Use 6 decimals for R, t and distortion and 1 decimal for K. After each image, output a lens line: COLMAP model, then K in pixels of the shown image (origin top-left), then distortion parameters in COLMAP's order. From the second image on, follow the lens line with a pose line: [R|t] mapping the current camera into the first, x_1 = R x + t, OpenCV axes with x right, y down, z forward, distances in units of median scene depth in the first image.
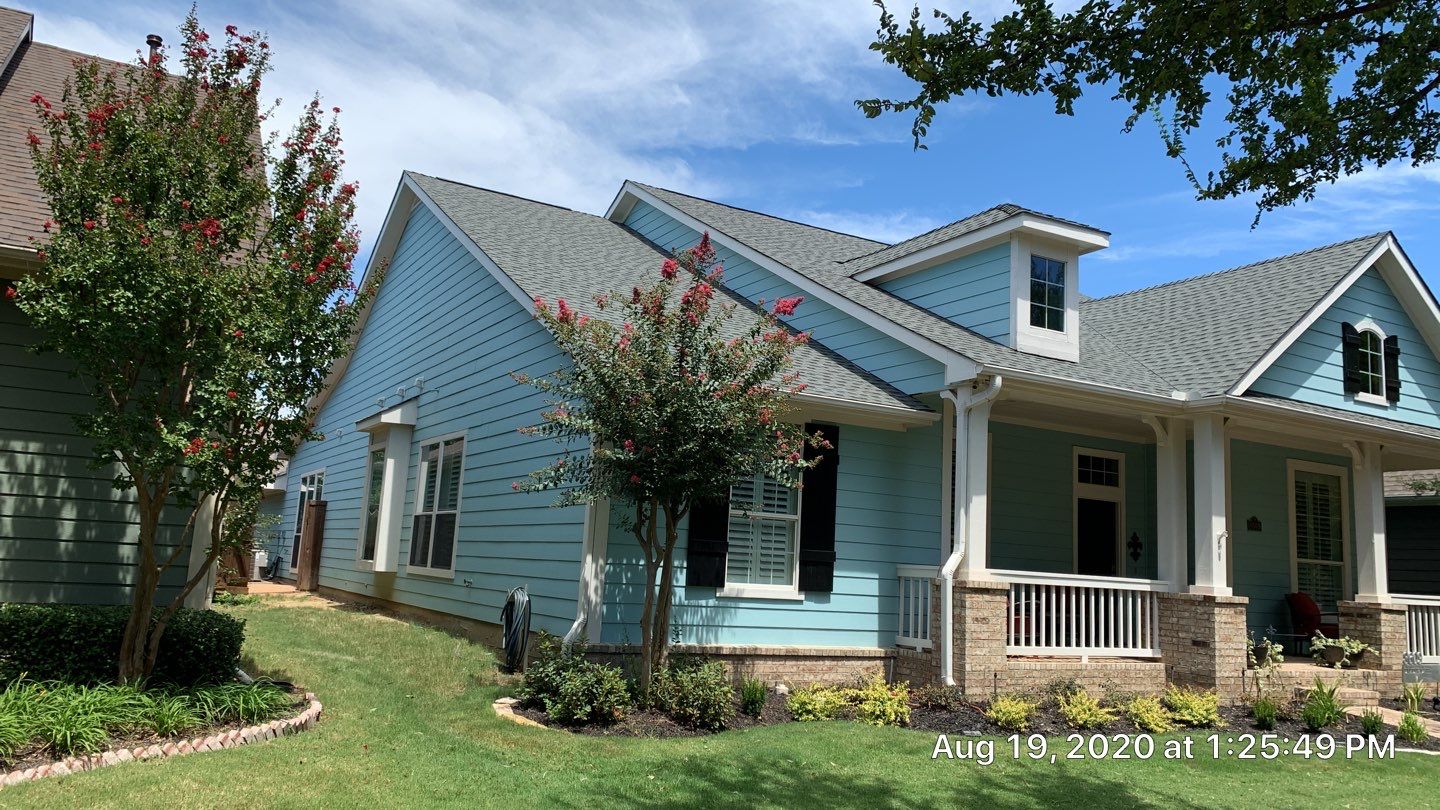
lens RADIAL K [[1115.2, 0, 705.2], [0, 1115.2, 364.6], [0, 0, 1]] dist [0.060284, -0.072567]
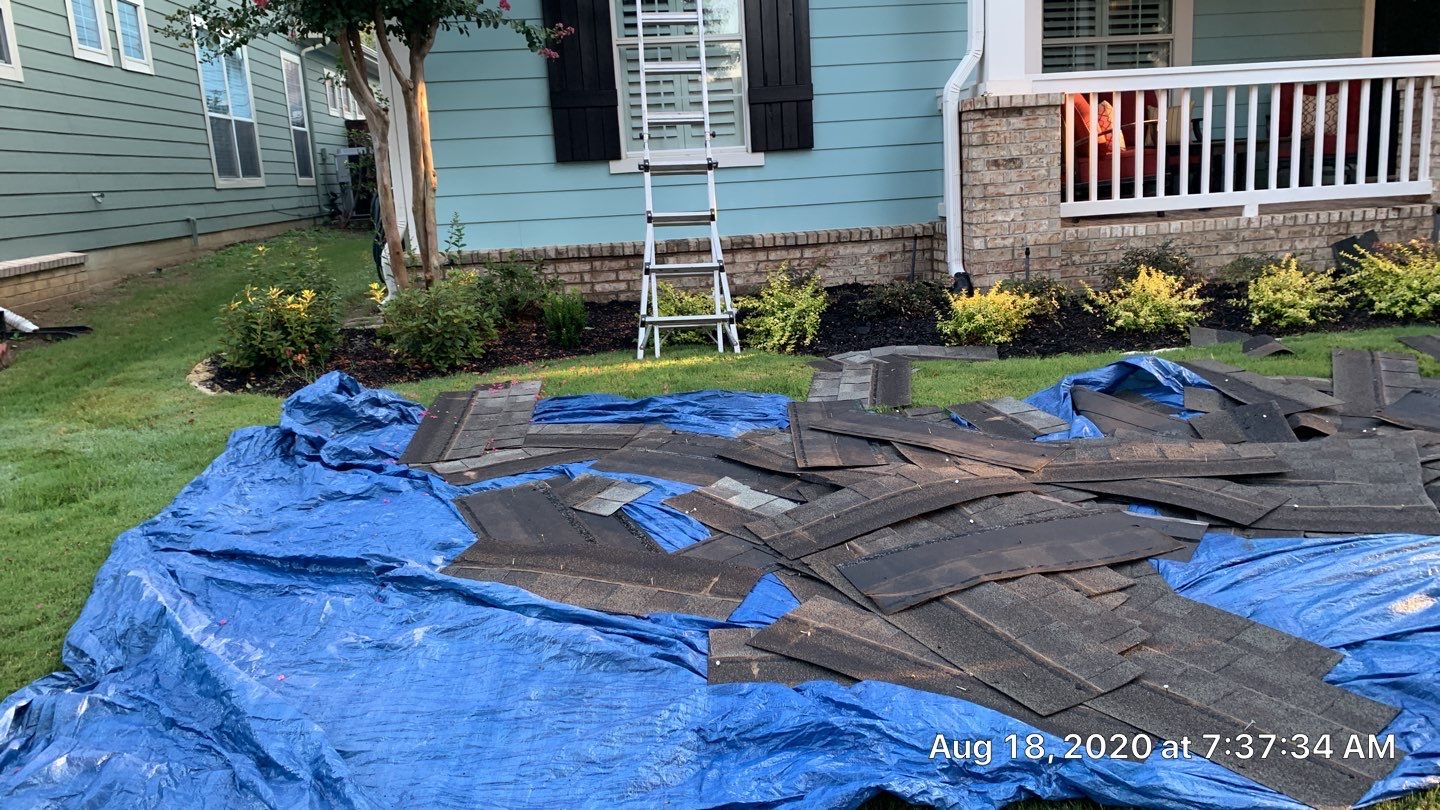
lens RADIAL K [[1115.2, 0, 719.4], [0, 1115.2, 400.9], [0, 0, 1]] dist [0.060284, -0.072567]
pose [[0.841098, 0.009278, -0.540803, 0.438771], [0.197304, 0.925693, 0.322743, 0.123594], [0.503612, -0.378161, 0.776768, 0.423436]]
